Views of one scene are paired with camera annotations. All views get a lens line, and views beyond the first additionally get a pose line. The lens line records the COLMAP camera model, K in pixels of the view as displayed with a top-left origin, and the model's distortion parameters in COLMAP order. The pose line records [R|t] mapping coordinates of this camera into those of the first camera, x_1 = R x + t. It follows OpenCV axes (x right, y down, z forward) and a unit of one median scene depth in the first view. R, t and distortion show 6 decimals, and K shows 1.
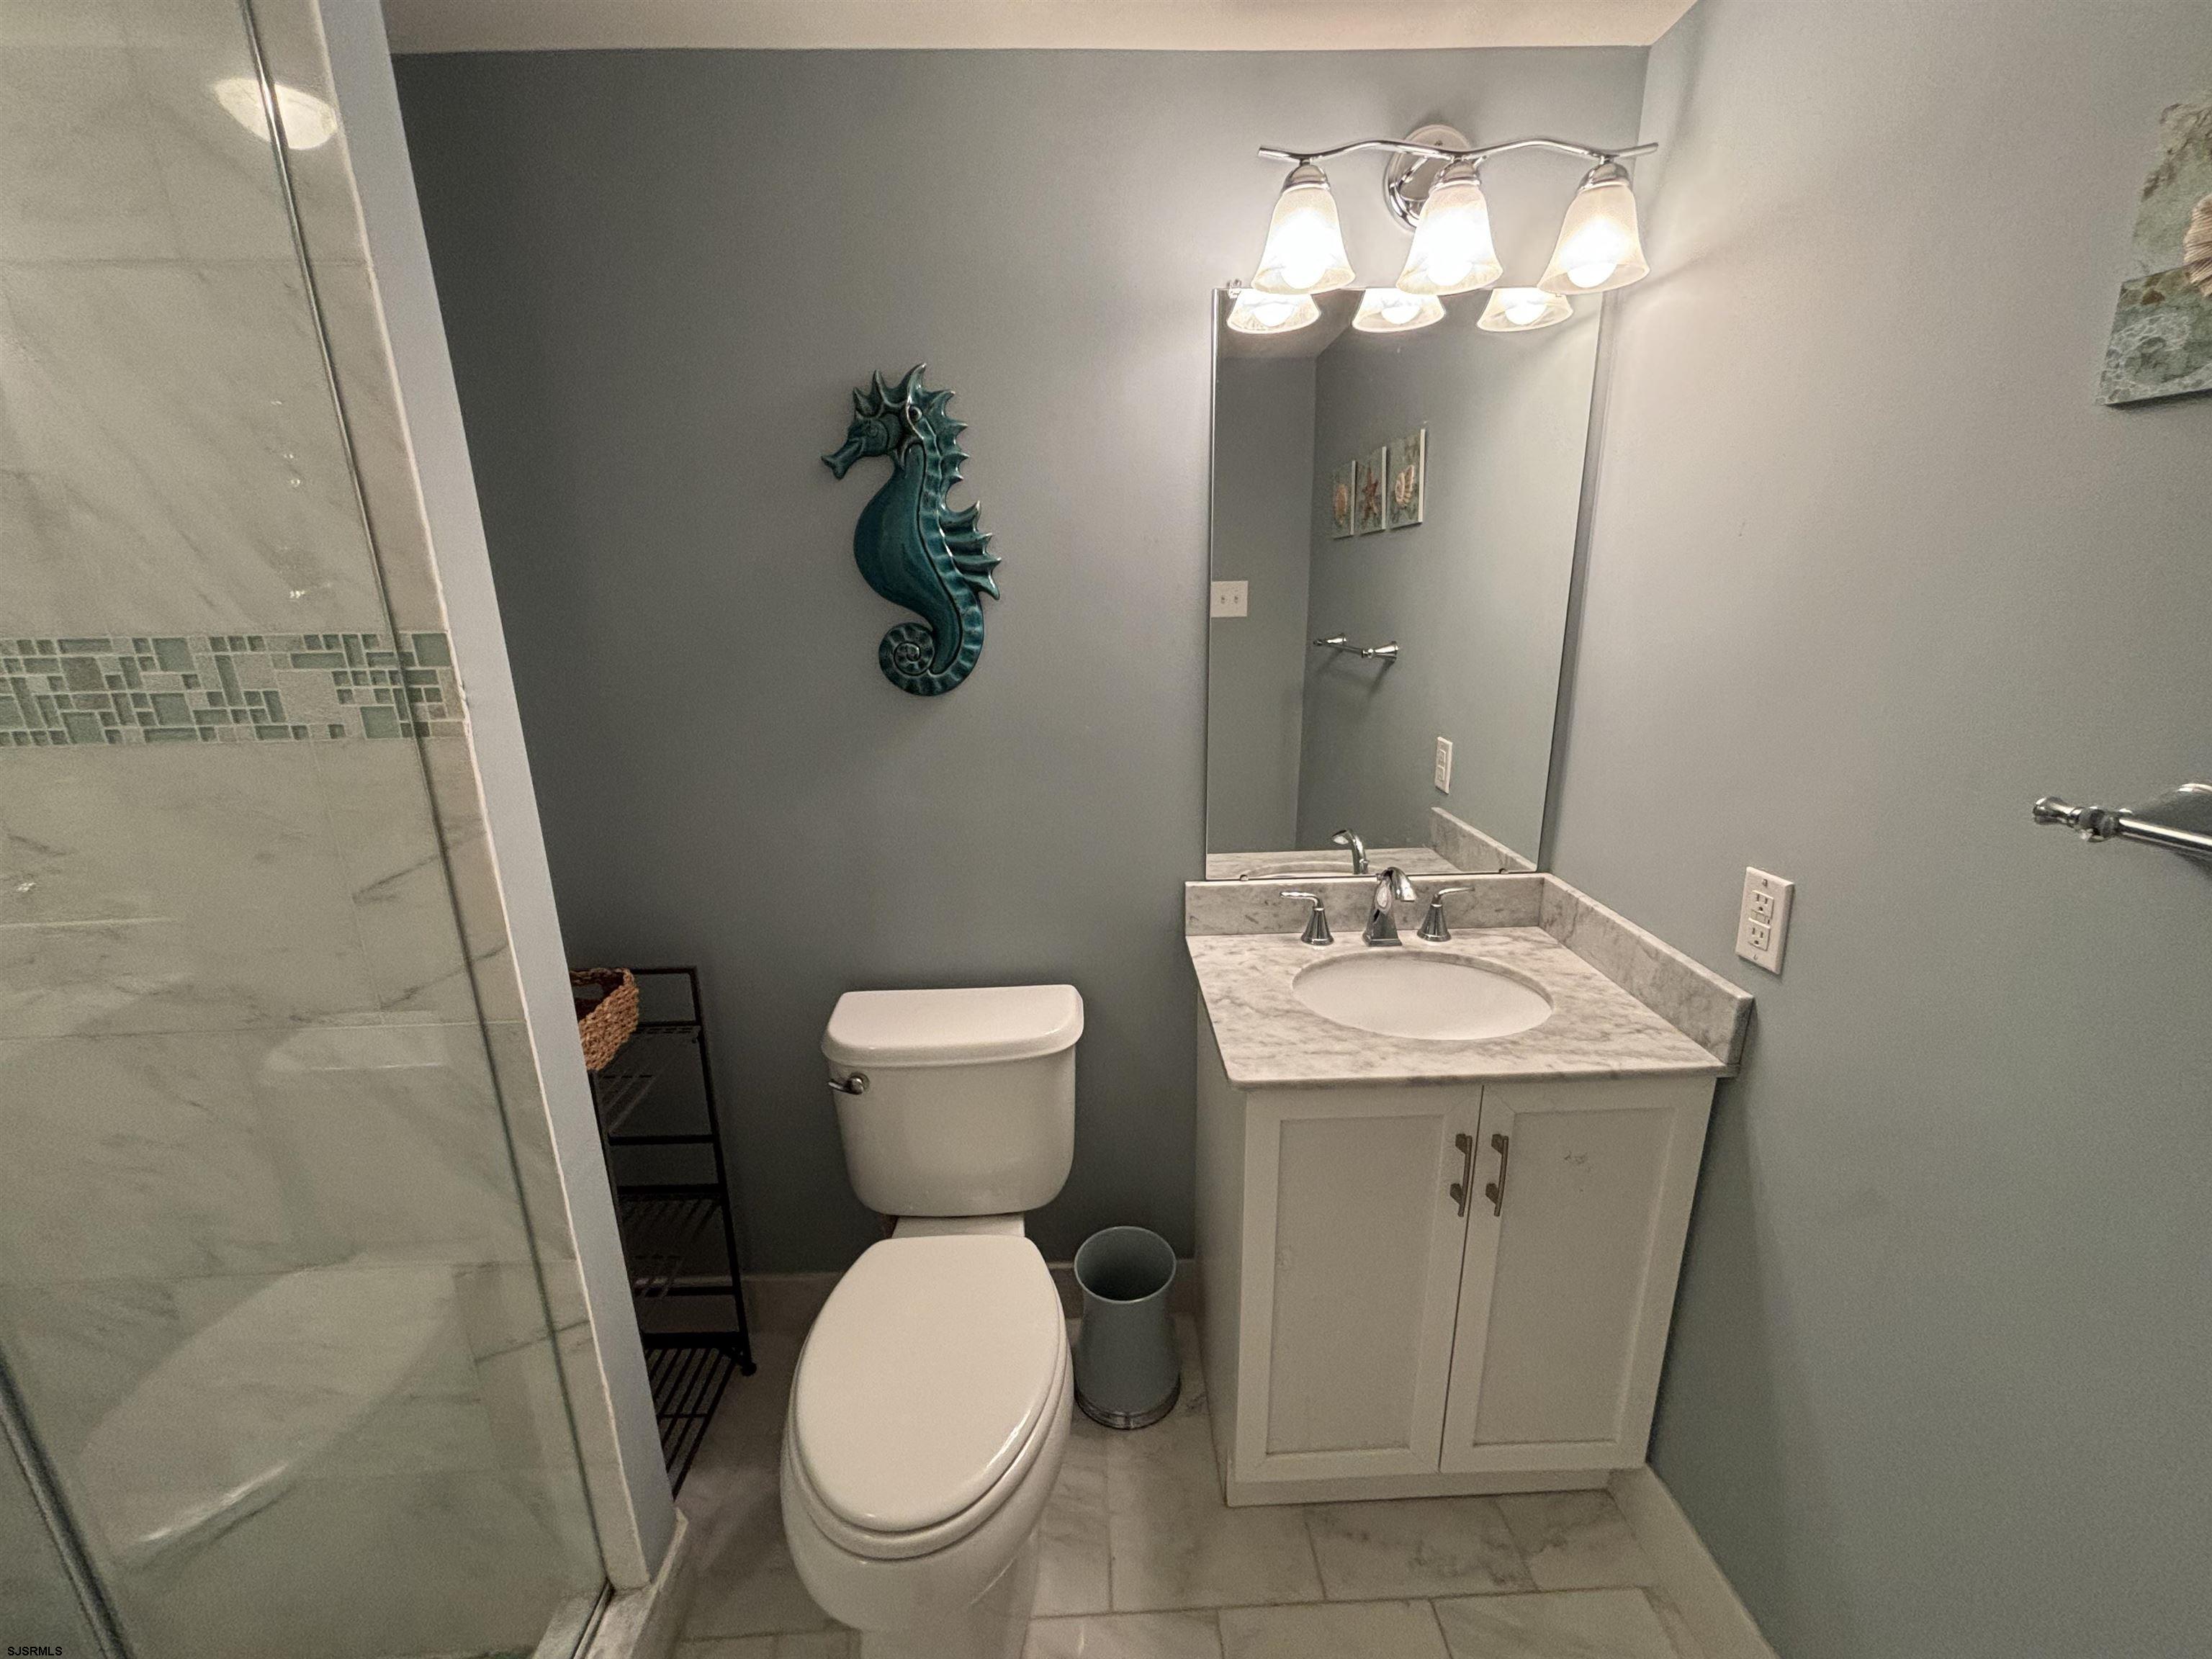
lens RADIAL K [[889.5, 0, 1116.5], [0, 889.5, 826.5], [0, 0, 1]] dist [0.002050, -0.000732]
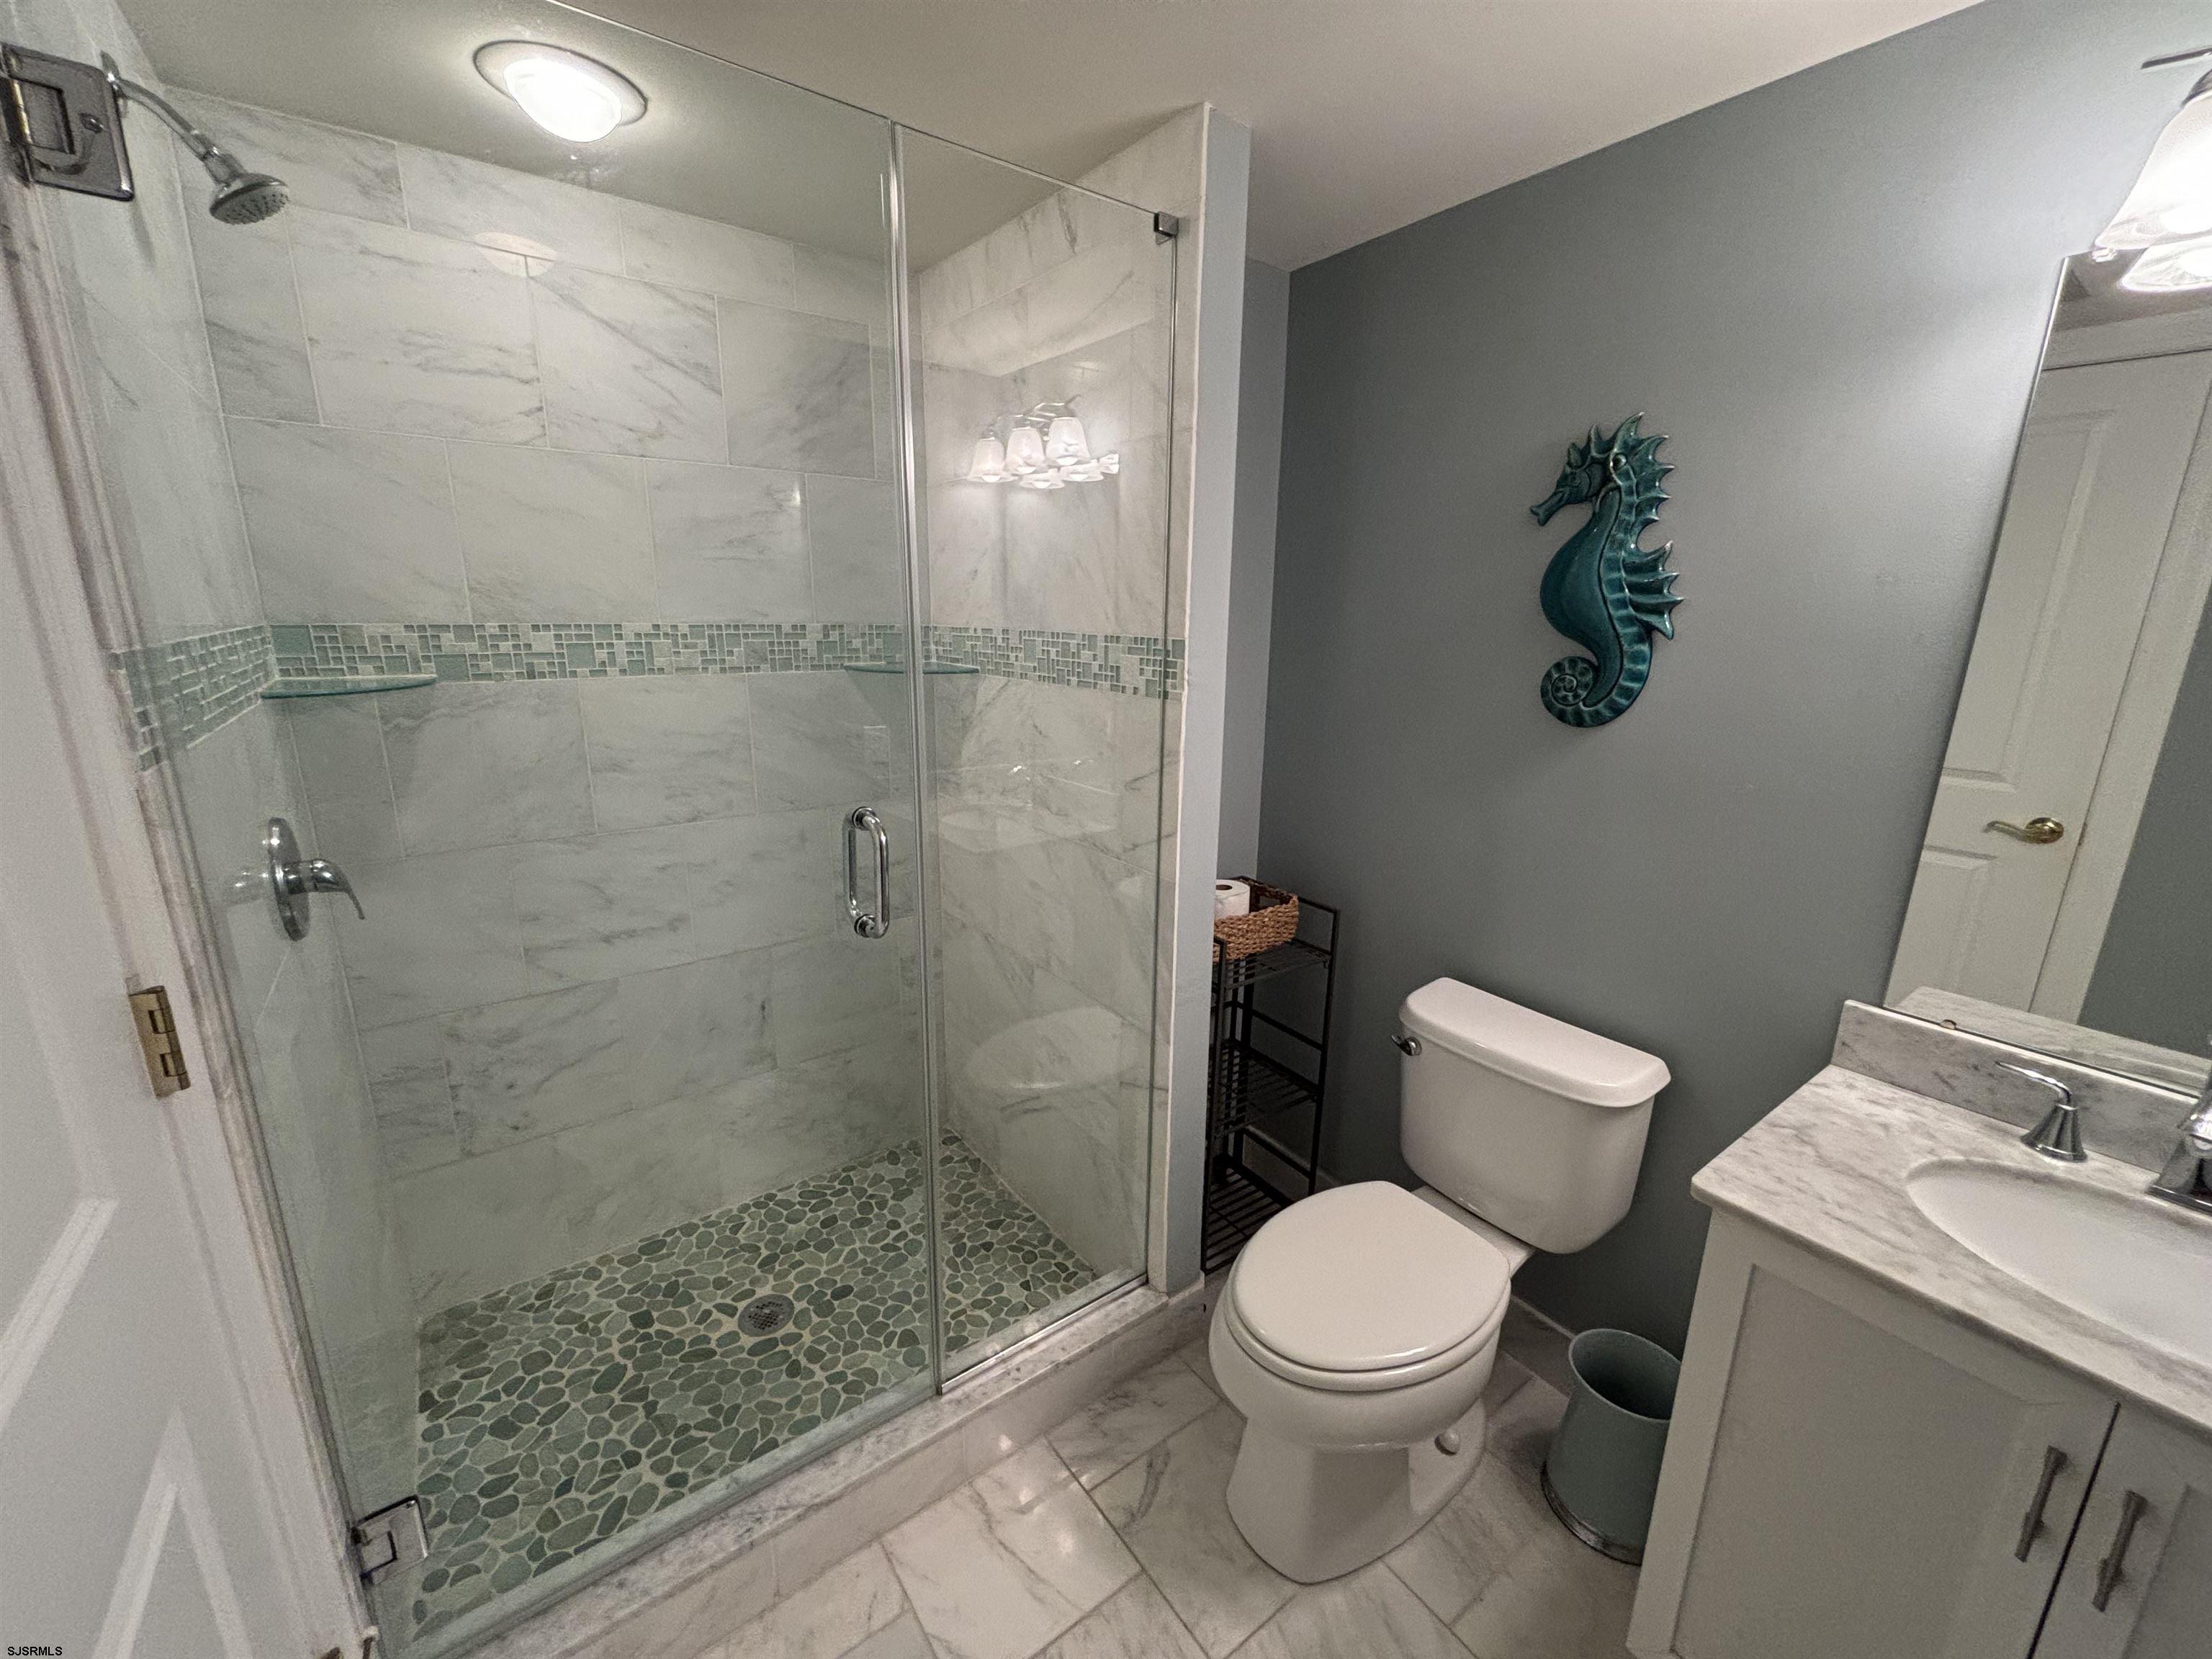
lens RADIAL K [[889.5, 0, 1104.1], [0, 889.5, 824.7], [0, 0, 1]] dist [0.002050, -0.000732]
pose [[0.554283, 0.221984, -0.802181, 0.361994], [-0.243930, 0.964785, 0.098432, -0.005012], [0.795782, 0.141116, 0.588912, -0.040227]]
